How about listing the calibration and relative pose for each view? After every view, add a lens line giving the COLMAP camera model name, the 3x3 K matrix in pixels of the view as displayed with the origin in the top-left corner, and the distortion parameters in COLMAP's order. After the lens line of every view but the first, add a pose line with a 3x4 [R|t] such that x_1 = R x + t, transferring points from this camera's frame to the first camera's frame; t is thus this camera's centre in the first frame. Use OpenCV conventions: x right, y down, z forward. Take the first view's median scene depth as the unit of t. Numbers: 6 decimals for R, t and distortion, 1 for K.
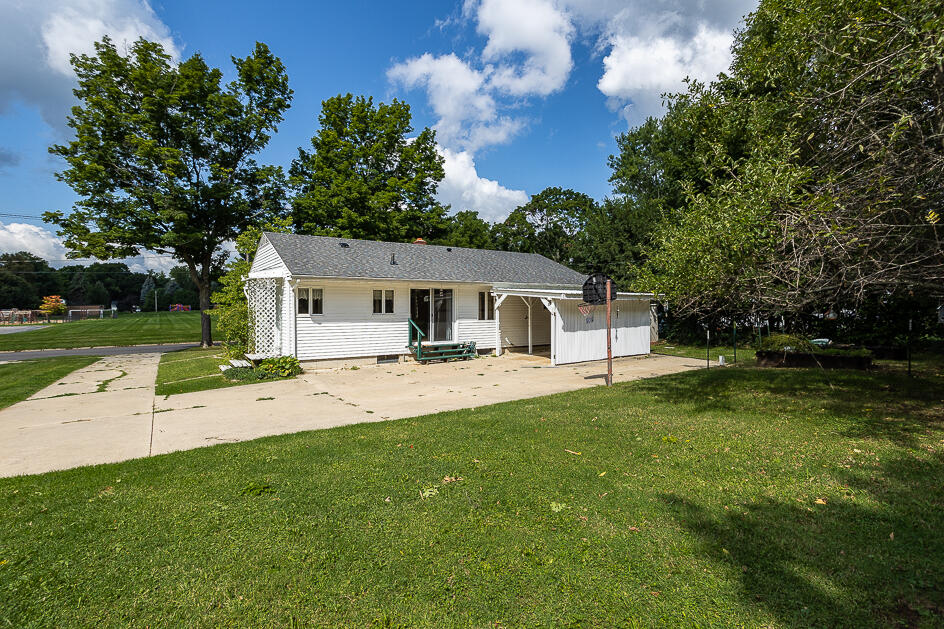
lens RADIAL K [[453.0, 0, 473.0], [0, 453.0, 315.0], [0, 0, 1]] dist [-0.013294, 0.009575]
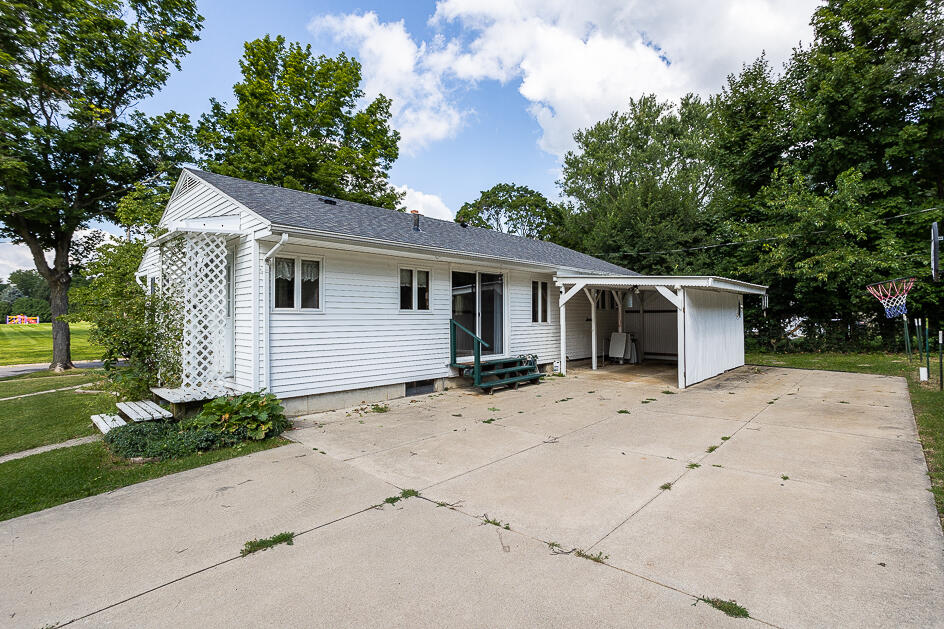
lens RADIAL K [[453.0, 0, 478.6], [0, 453.0, 316.0], [0, 0, 1]] dist [-0.013294, 0.009575]
pose [[0.977787, -0.007245, 0.209474, -0.126573], [0.011961, 0.999702, -0.021257, 0.009360], [-0.209258, 0.023290, 0.977583, 0.214415]]
